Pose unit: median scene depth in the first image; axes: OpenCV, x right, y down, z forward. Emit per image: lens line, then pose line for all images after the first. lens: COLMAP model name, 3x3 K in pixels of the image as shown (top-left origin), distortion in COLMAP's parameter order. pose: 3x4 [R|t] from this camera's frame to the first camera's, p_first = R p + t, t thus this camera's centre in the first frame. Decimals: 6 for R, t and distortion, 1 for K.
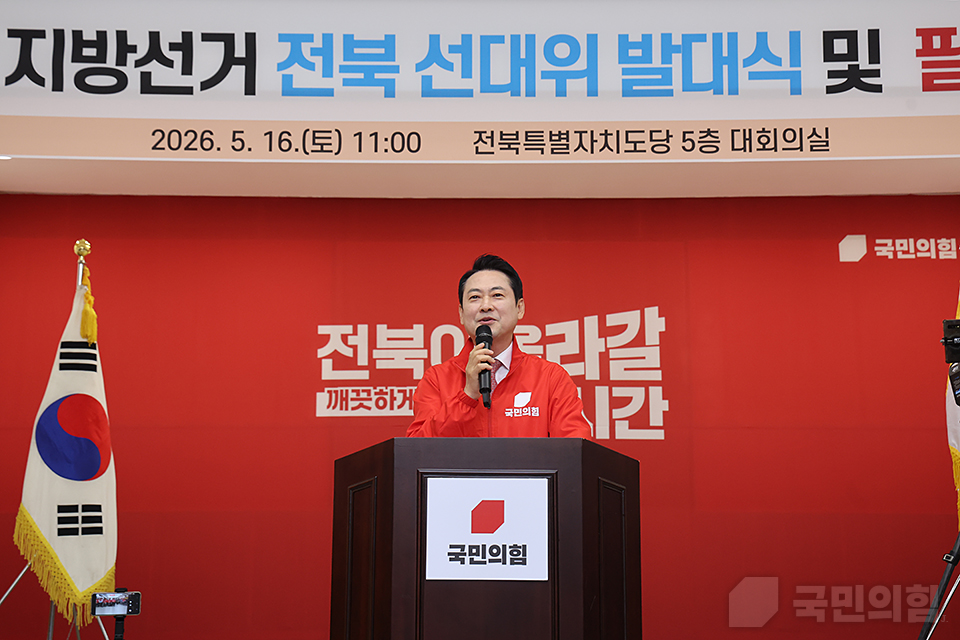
lens RADIAL K [[1653.4, 0, 483.5], [0, 1653.4, 309.4], [0, 0, 1]] dist [0.229688, 0.129134]
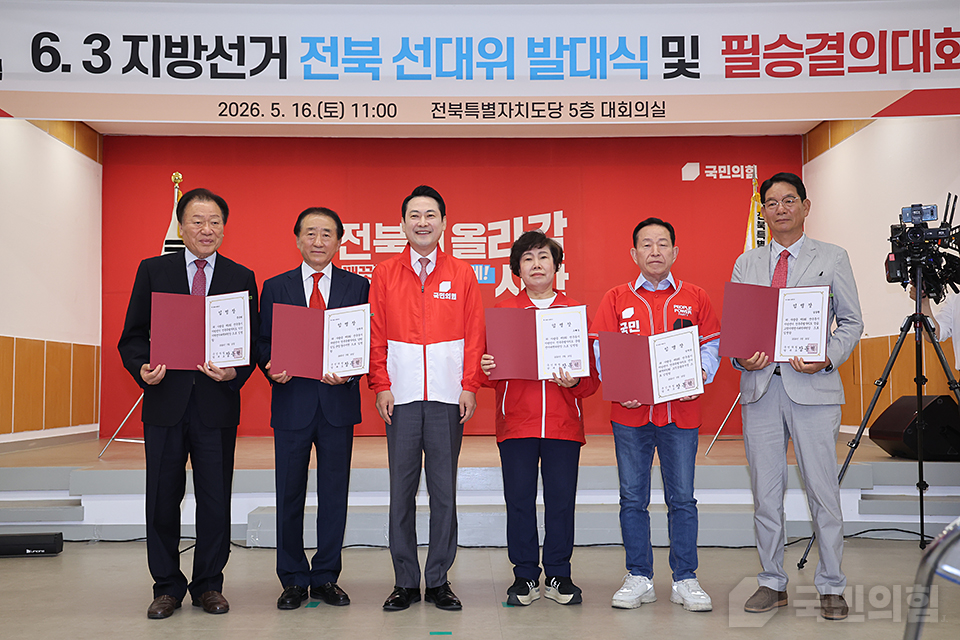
lens RADIAL K [[1124.5, 0, 475.5], [0, 1124.5, 316.8], [0, 0, 1]] dist [0.056259, 0.094892]
pose [[0.999915, -0.003271, 0.012590, 0.020271], [0.001910, 0.994296, 0.106643, -0.023338], [-0.012867, -0.106610, 0.994218, -0.038527]]
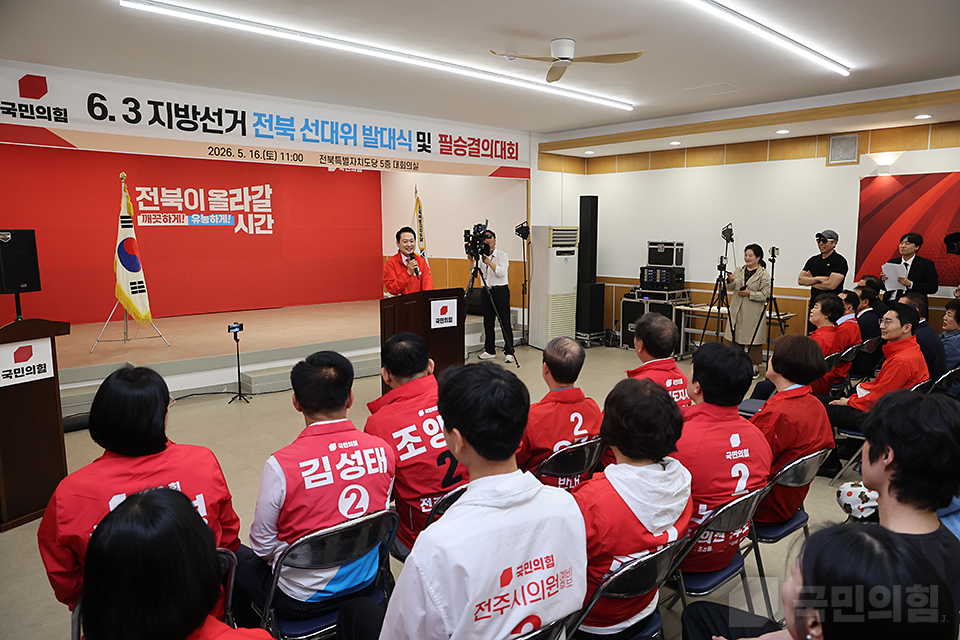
lens RADIAL K [[656.9, 0, 501.2], [0, 656.9, 323.2], [0, 0, 1]] dist [-0.104365, 0.050469]
pose [[0.720135, -0.095653, 0.687209, -0.575663], [-0.113820, 0.960748, 0.253000, -0.146428], [-0.684435, -0.260412, 0.680981, -0.057285]]
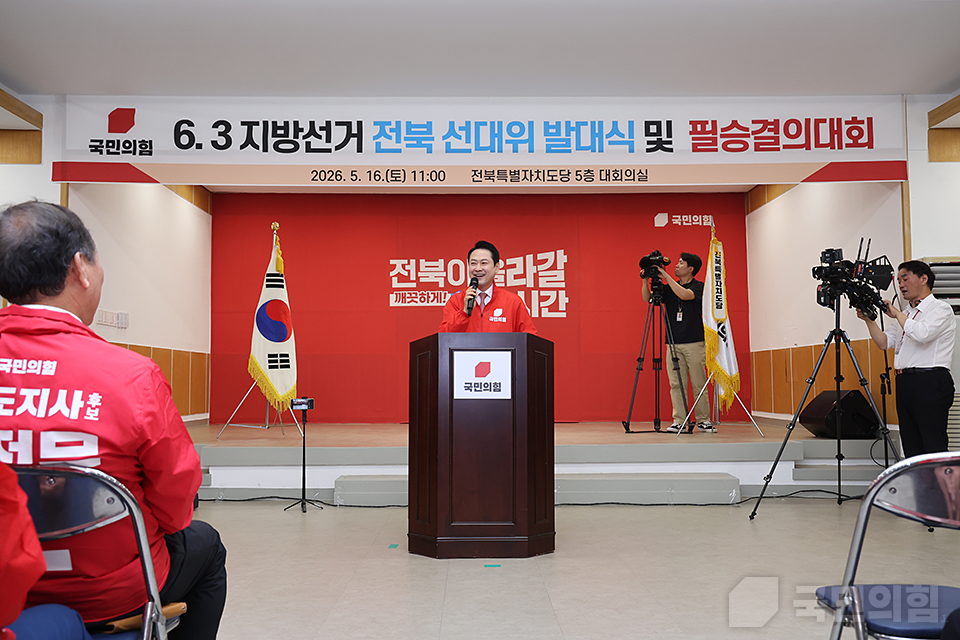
lens RADIAL K [[889.3, 0, 485.0], [0, 889.3, 319.3], [0, 0, 1]] dist [-0.006073, 0.015178]
pose [[0.999855, -0.004005, 0.016550, -0.008278], [0.002429, 0.995553, 0.094175, -0.029403], [-0.016854, -0.094121, 0.995418, -0.081683]]
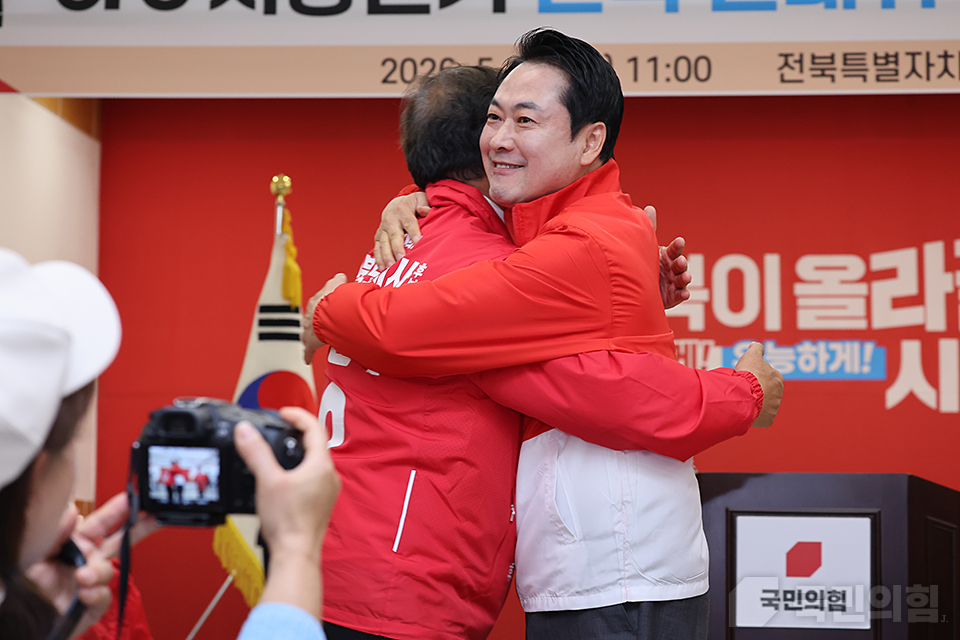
lens RADIAL K [[2692.2, 0, 480.9], [0, 2692.2, 269.0], [0, 0, 1]] dist [-0.103361, 1.442828]
pose [[0.994189, -0.003172, -0.107604, -0.009065], [0.008482, 0.998767, 0.048920, -0.068282], [0.107316, -0.049549, 0.992990, -0.301676]]
